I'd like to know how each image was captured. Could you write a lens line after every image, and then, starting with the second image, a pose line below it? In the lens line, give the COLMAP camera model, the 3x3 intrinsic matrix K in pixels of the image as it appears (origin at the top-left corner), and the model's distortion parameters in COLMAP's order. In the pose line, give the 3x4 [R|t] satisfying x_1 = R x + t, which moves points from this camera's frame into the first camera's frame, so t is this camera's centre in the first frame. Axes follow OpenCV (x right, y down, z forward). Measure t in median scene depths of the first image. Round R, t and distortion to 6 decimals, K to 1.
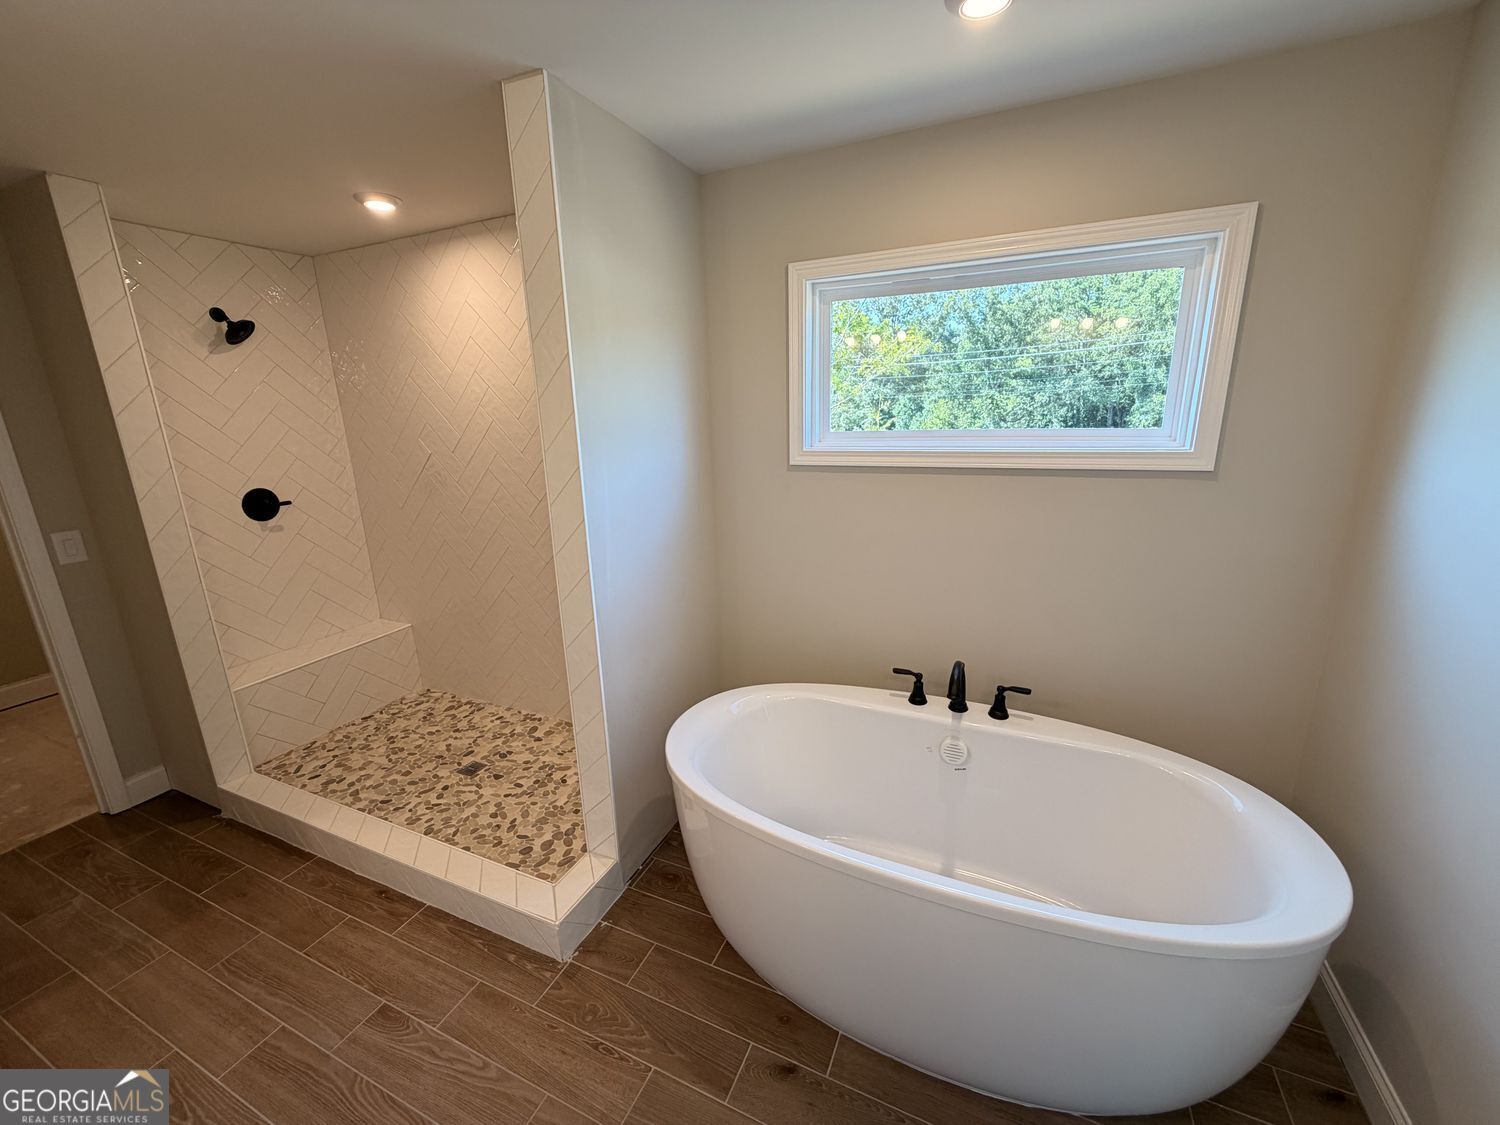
lens RADIAL K [[597.9, 0, 751.6], [0, 597.9, 568.2], [0, 0, 1]] dist [-0.003619, 0.001932]
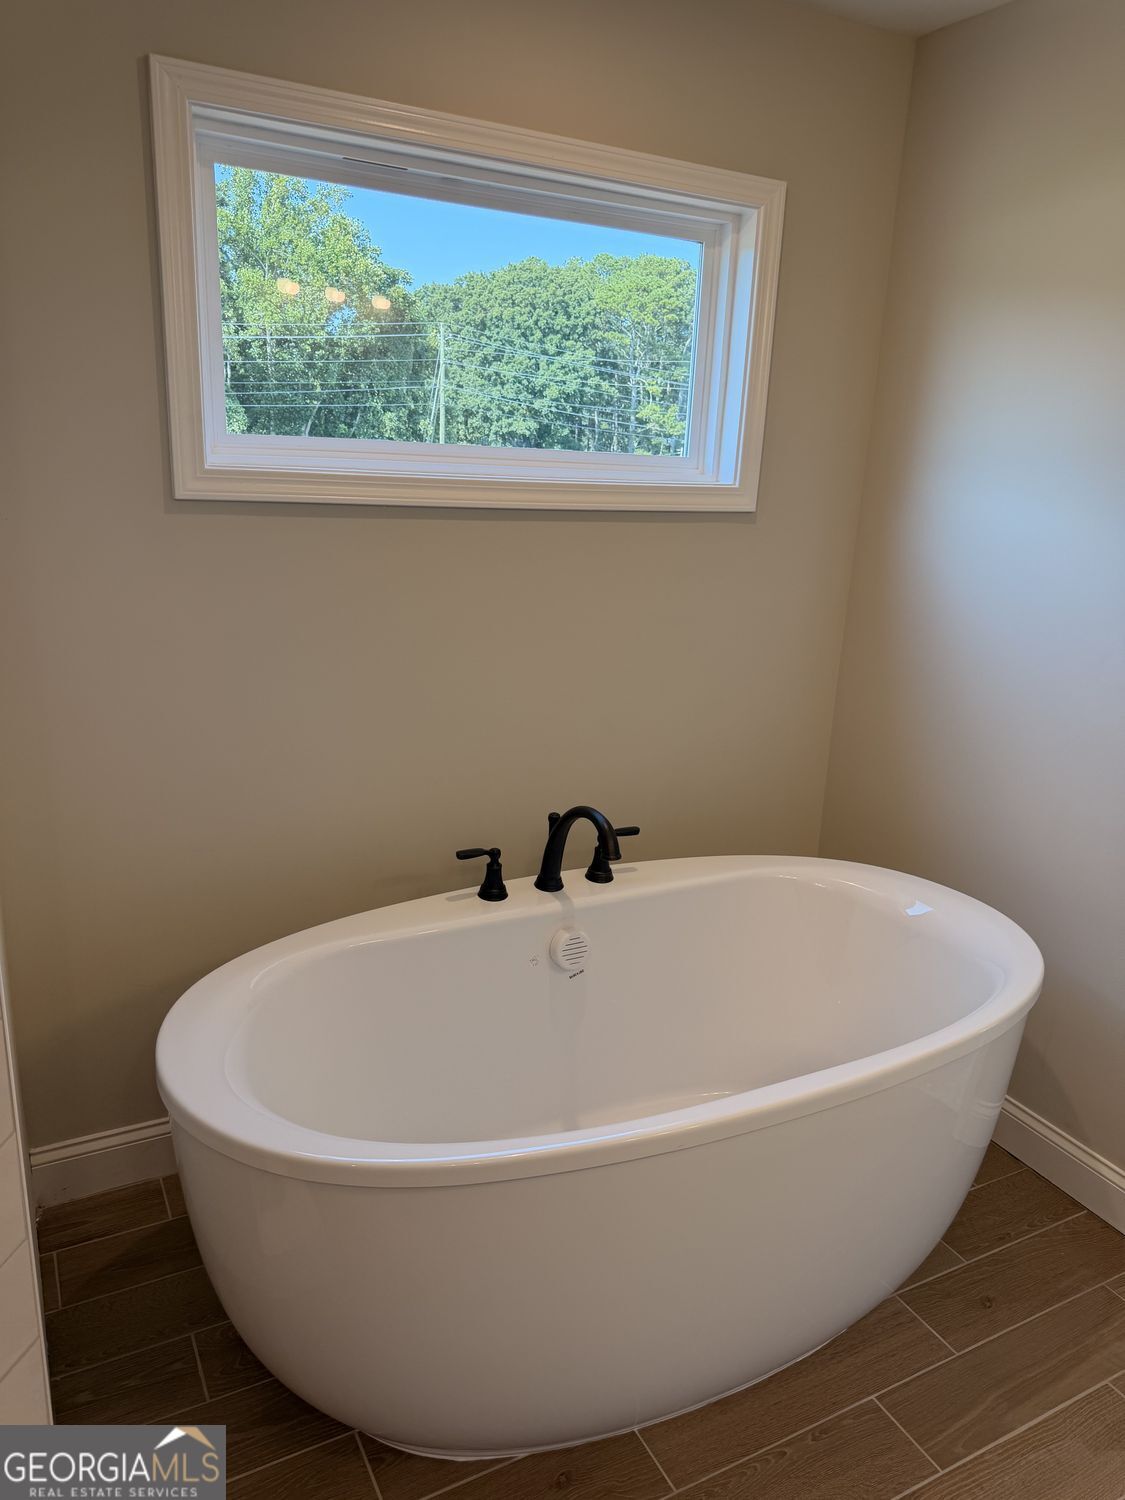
lens RADIAL K [[1066.6, 0, 564.4], [0, 1066.6, 743.2], [0, 0, 1]] dist [0.053134, -0.050756]
pose [[0.603544, -0.168092, 0.779410, -0.320905], [0.133332, 0.985038, 0.109192, -0.024743], [-0.786102, 0.038018, 0.616926, 0.172152]]
